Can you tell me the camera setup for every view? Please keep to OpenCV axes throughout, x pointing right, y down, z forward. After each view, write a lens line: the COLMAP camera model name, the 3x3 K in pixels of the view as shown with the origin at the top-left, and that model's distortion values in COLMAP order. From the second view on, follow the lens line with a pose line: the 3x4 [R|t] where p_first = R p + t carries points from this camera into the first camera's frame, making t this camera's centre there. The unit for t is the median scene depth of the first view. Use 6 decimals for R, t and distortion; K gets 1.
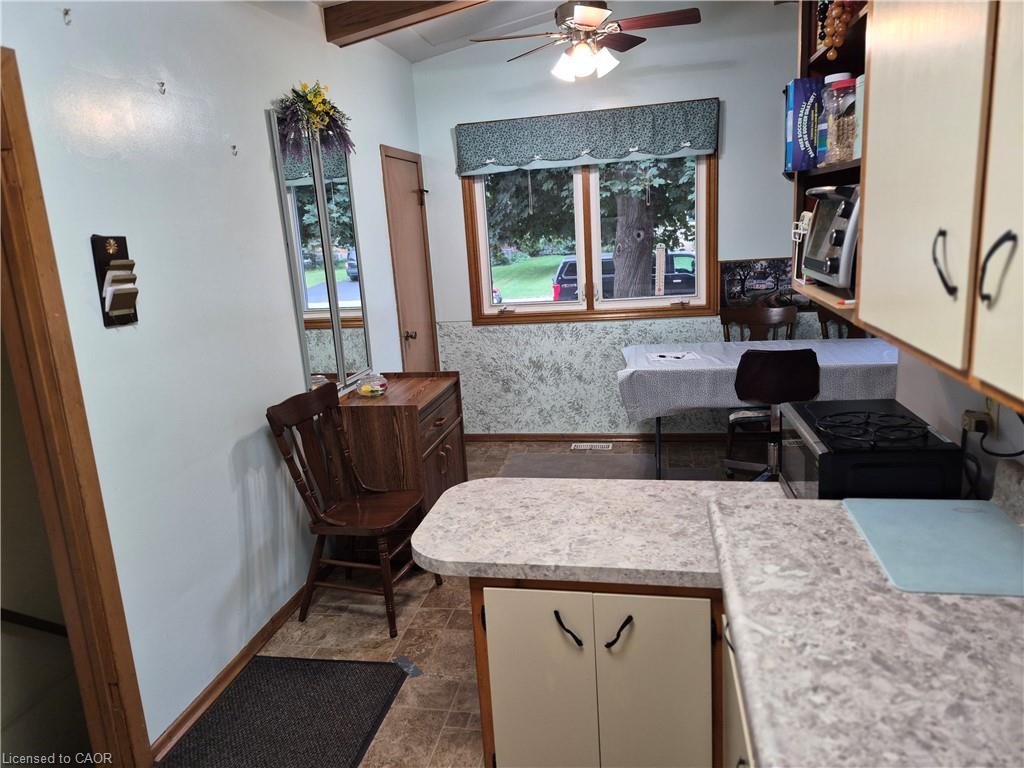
lens RADIAL K [[724.6, 0, 512.3], [0, 724.6, 381.9], [0, 0, 1]] dist [0.061919, -0.058316]
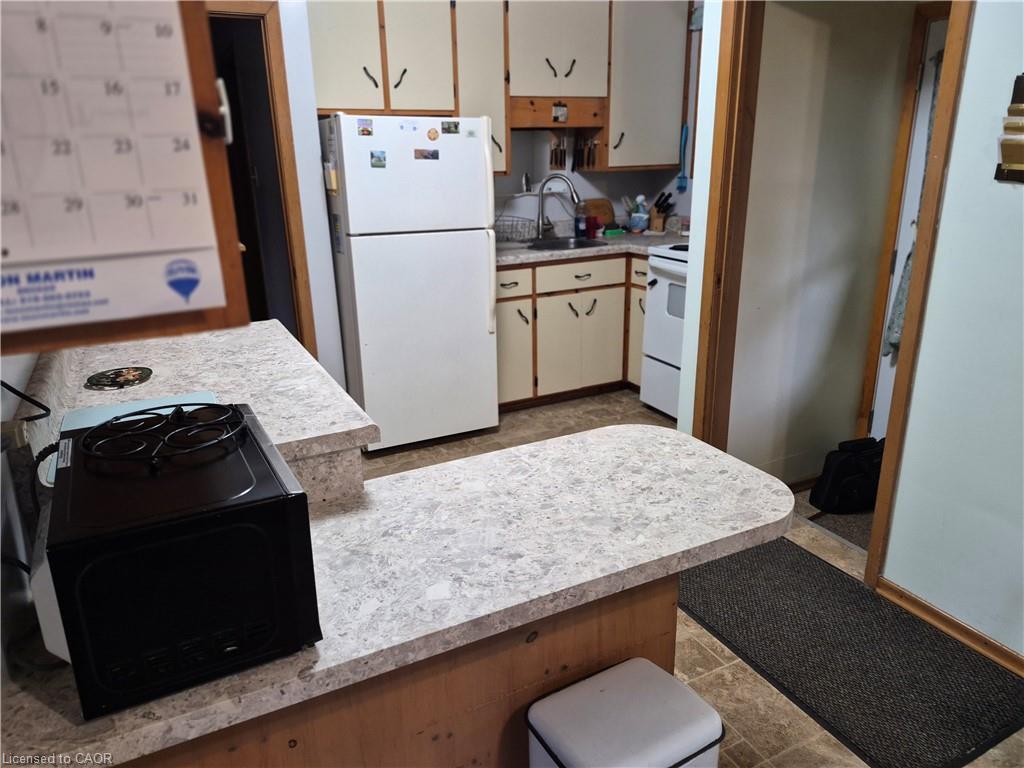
lens RADIAL K [[724.6, 0, 514.0], [0, 724.6, 377.6], [0, 0, 1]] dist [0.061919, -0.058316]
pose [[-0.791476, 0.256143, -0.554938, 0.552807], [-0.069882, 0.864070, 0.498497, -0.311000], [0.607192, 0.433329, -0.665991, 1.497783]]
